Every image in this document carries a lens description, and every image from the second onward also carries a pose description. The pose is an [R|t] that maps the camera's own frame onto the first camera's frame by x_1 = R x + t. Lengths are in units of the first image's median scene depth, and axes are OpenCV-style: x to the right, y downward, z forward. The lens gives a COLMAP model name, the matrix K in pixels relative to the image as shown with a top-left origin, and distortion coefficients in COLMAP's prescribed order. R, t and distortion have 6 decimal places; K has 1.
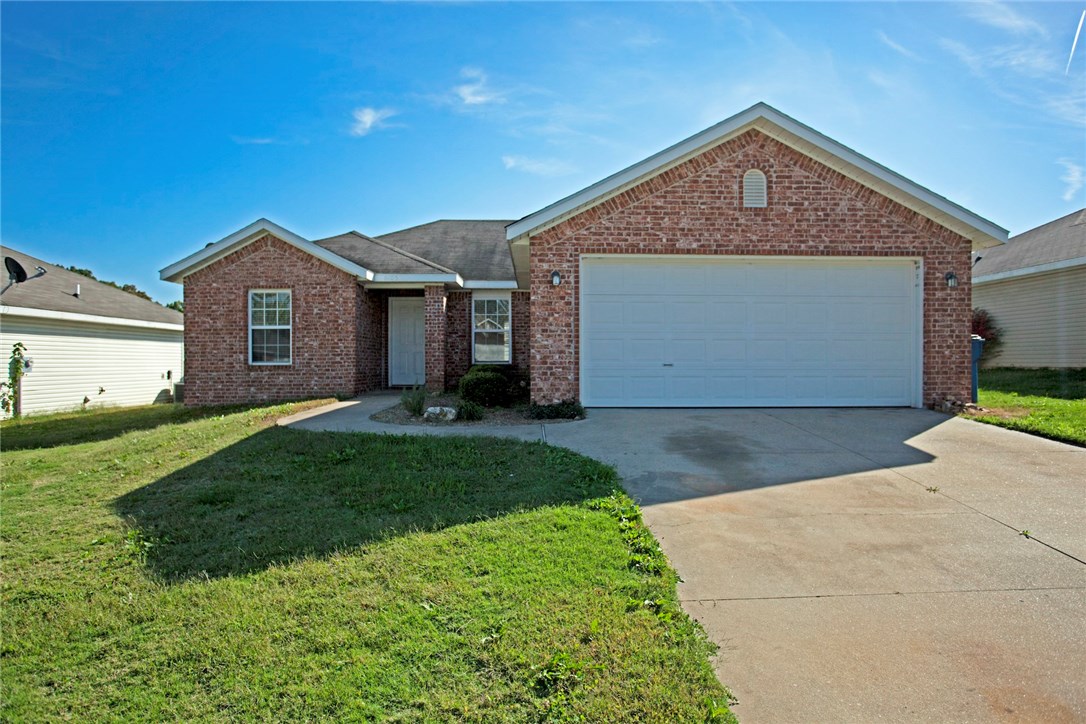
lens RADIAL K [[711.7, 0, 546.8], [0, 711.7, 362.8], [0, 0, 1]] dist [-0.070925, 0.074670]
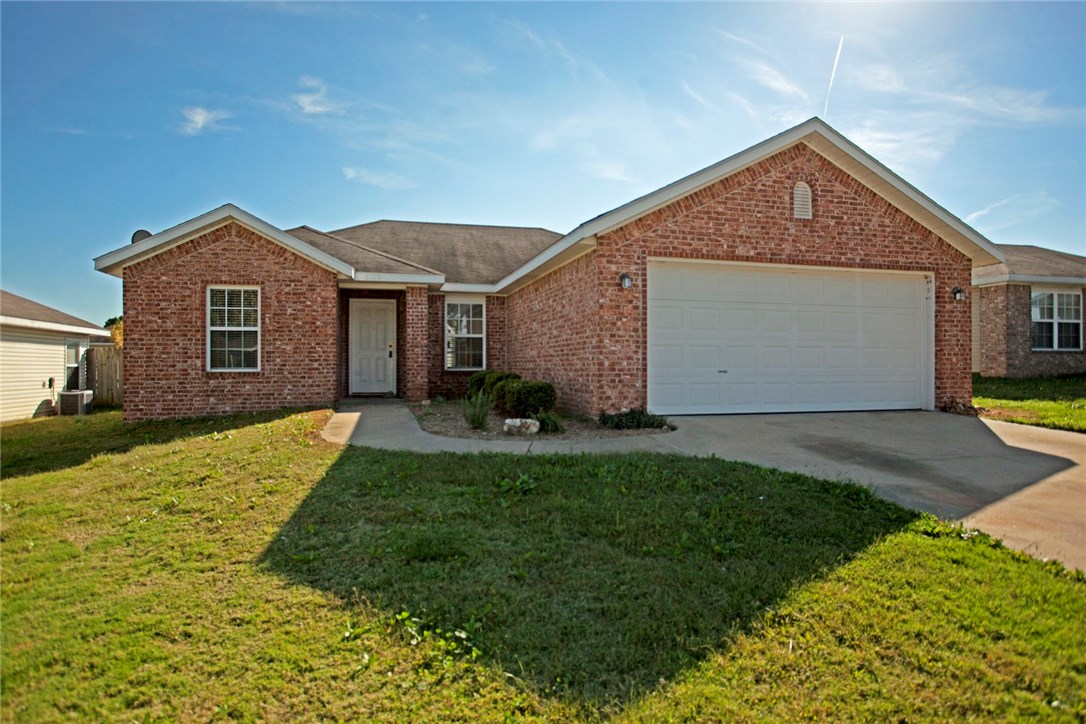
lens RADIAL K [[663.0, 0, 544.5], [0, 663.0, 363.8], [0, 0, 1]] dist [-0.061839, 0.050623]
pose [[0.969185, 0.000916, 0.246332, -0.307339], [0.000638, 0.999980, -0.006229, -0.002194], [-0.246333, 0.006194, 0.969165, 0.164209]]
